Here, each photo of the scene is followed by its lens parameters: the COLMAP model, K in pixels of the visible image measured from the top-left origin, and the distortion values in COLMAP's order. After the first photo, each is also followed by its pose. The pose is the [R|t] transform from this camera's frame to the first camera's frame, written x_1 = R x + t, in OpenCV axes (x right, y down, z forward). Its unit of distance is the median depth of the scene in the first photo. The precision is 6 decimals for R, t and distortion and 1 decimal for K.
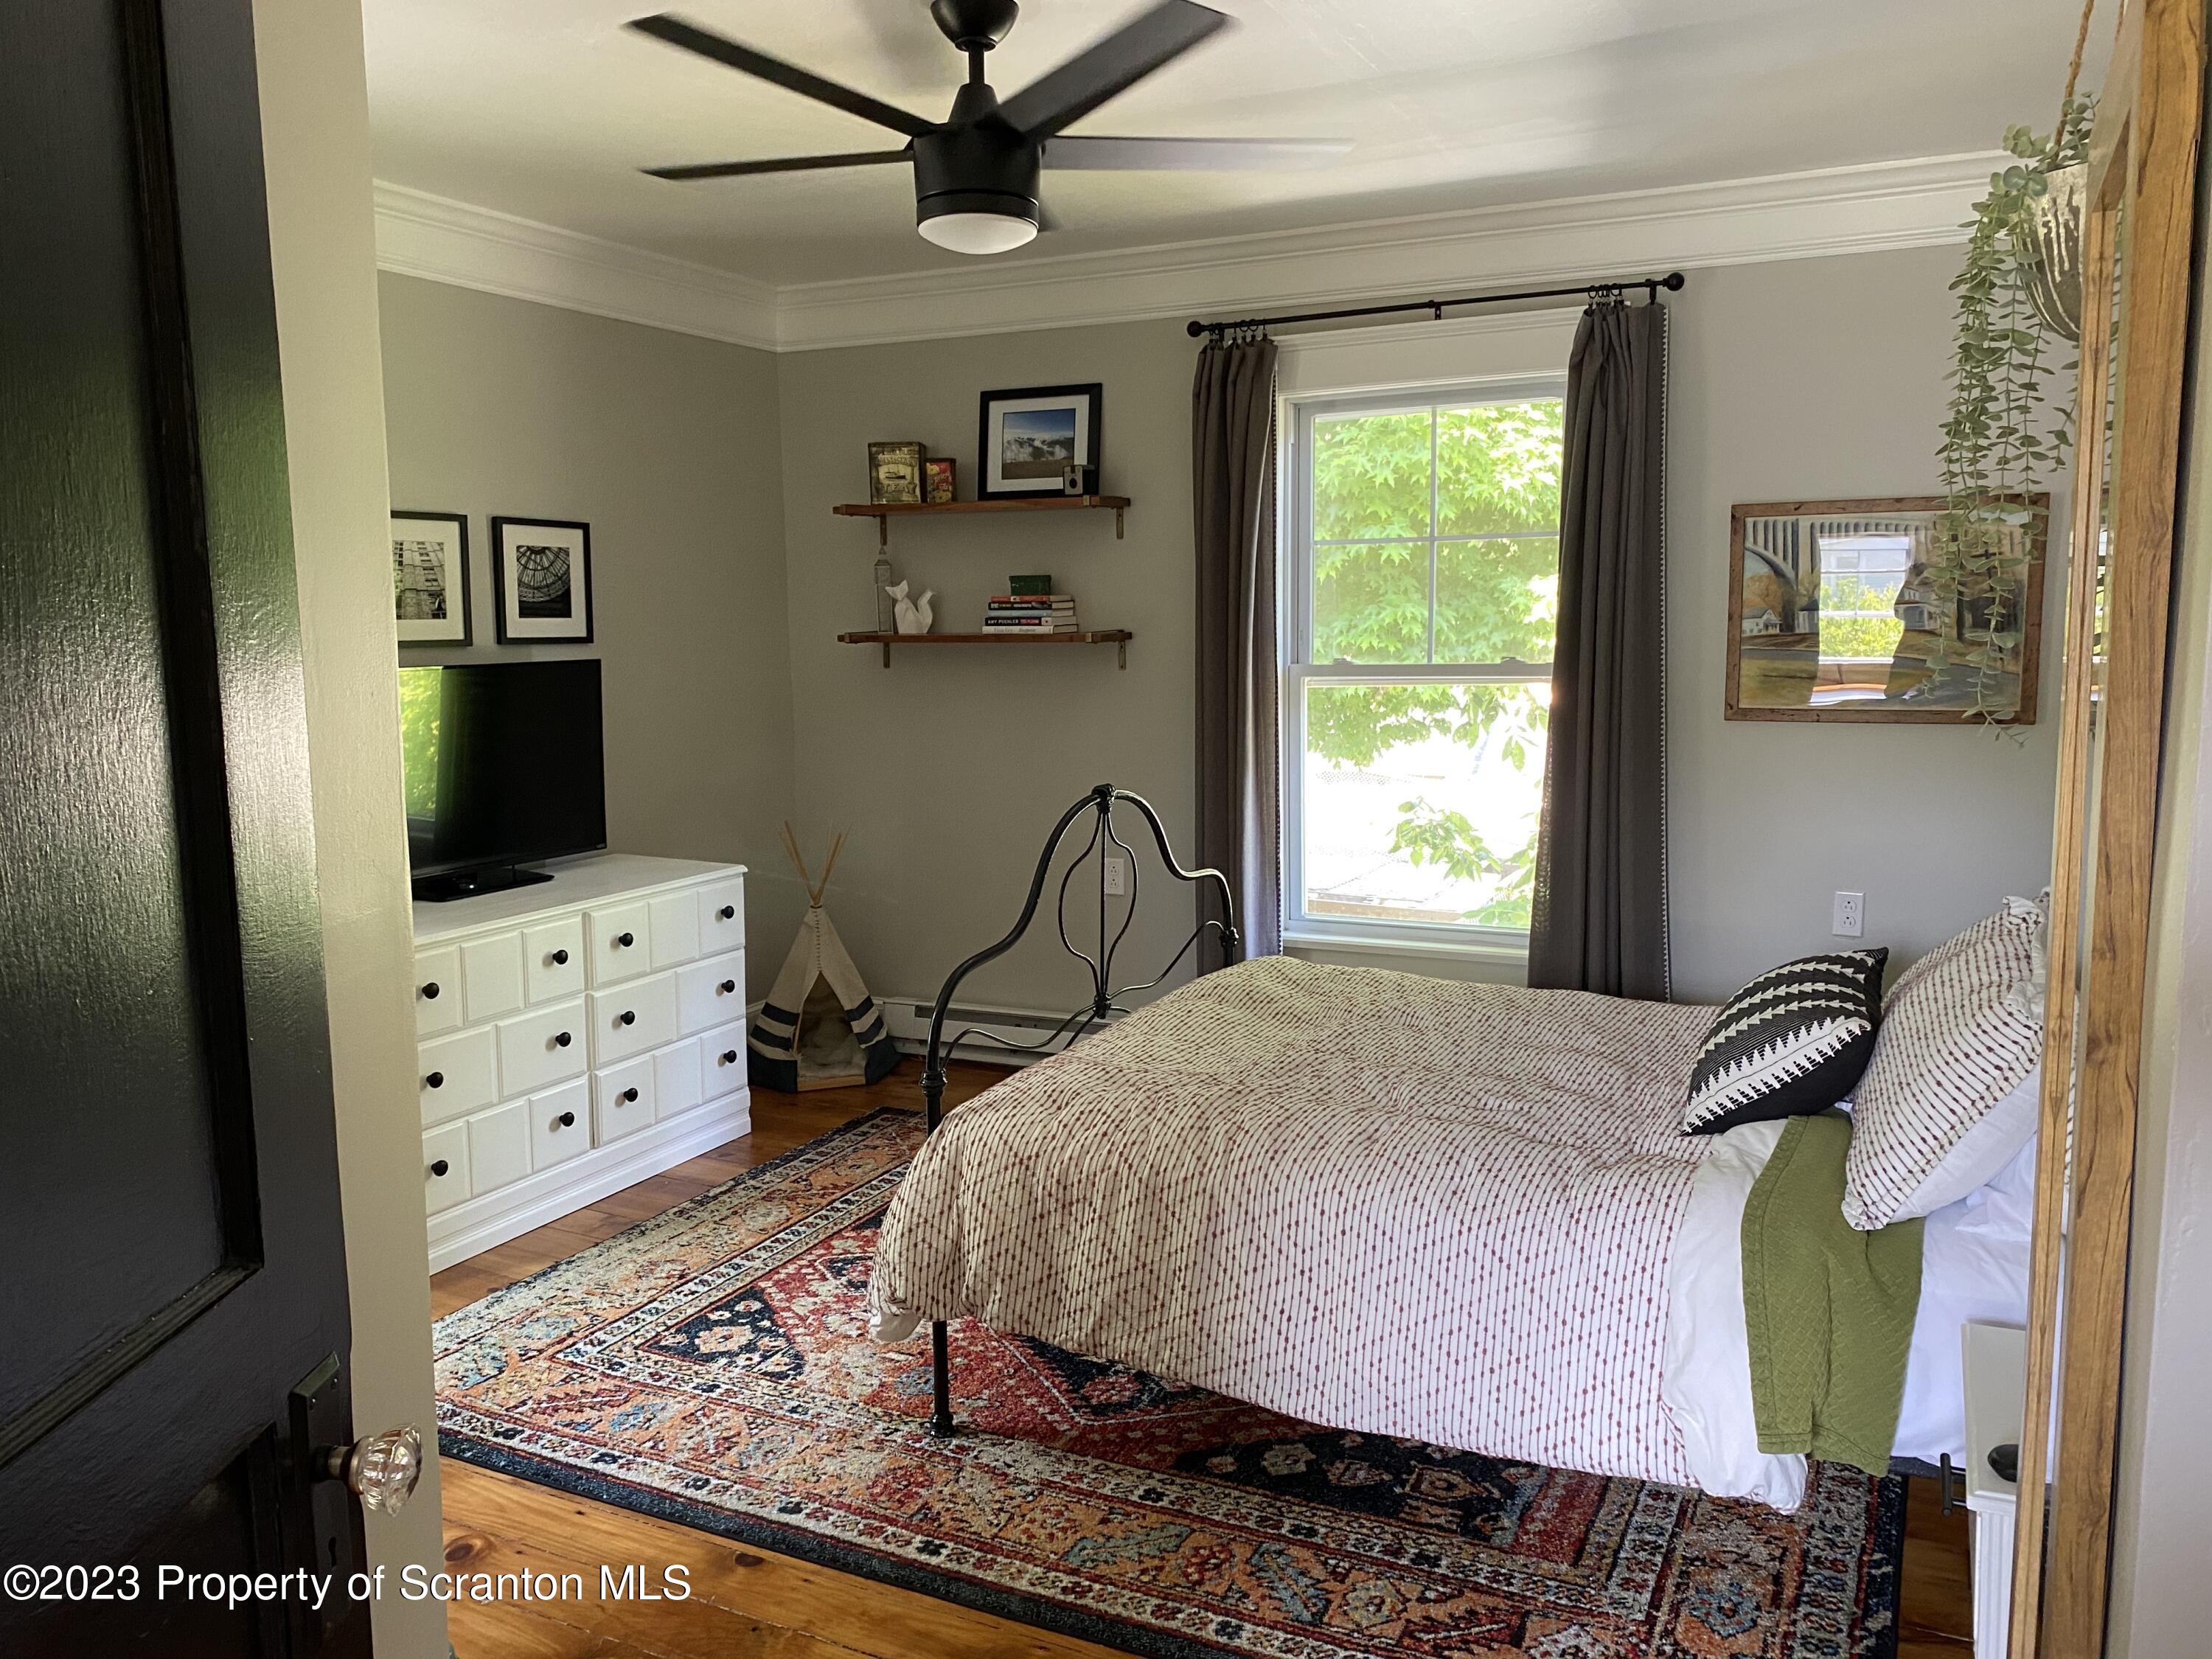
lens RADIAL K [[1656.1, 0, 1115.4], [0, 1656.1, 828.9], [0, 0, 1]] dist [-0.000229, -0.004660]
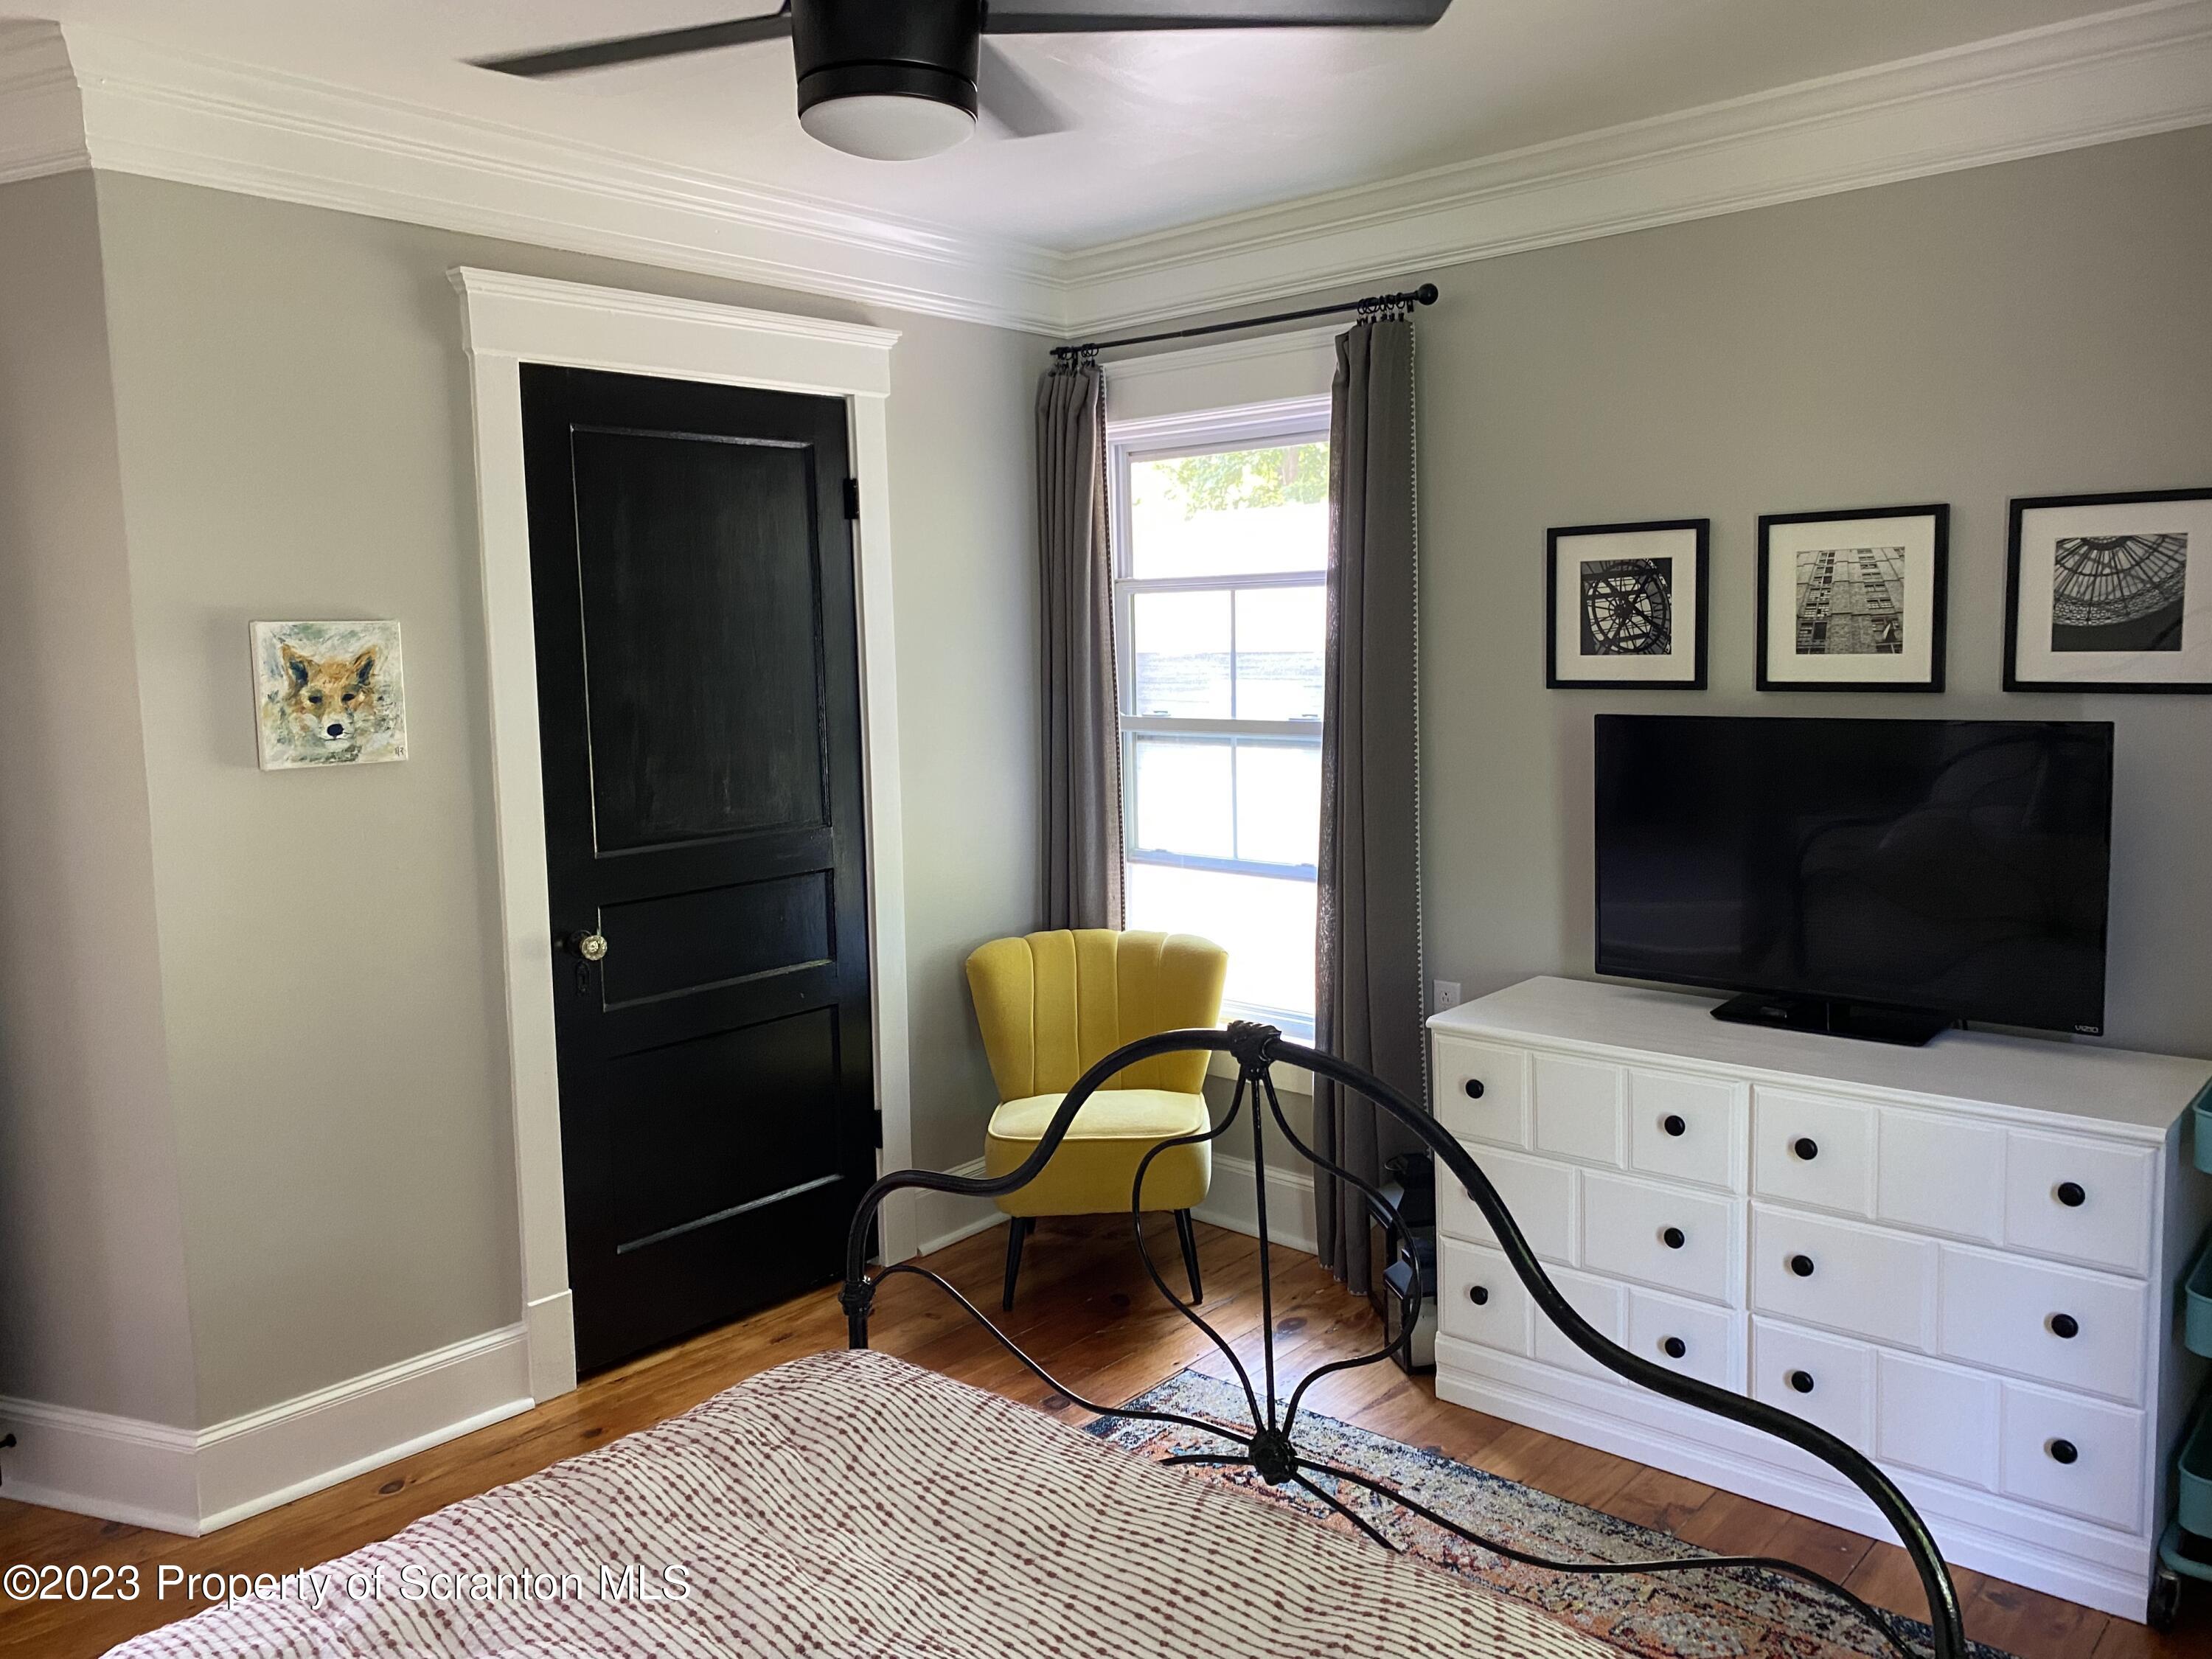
lens RADIAL K [[1656.1, 0, 1113.4], [0, 1656.1, 815.1], [0, 0, 1]] dist [-0.000229, -0.004660]
pose [[-0.252307, 0.101547, -0.962304, 0.387172], [-0.114187, 0.984405, 0.133818, -0.116930], [0.960886, 0.143645, -0.236777, 0.868223]]
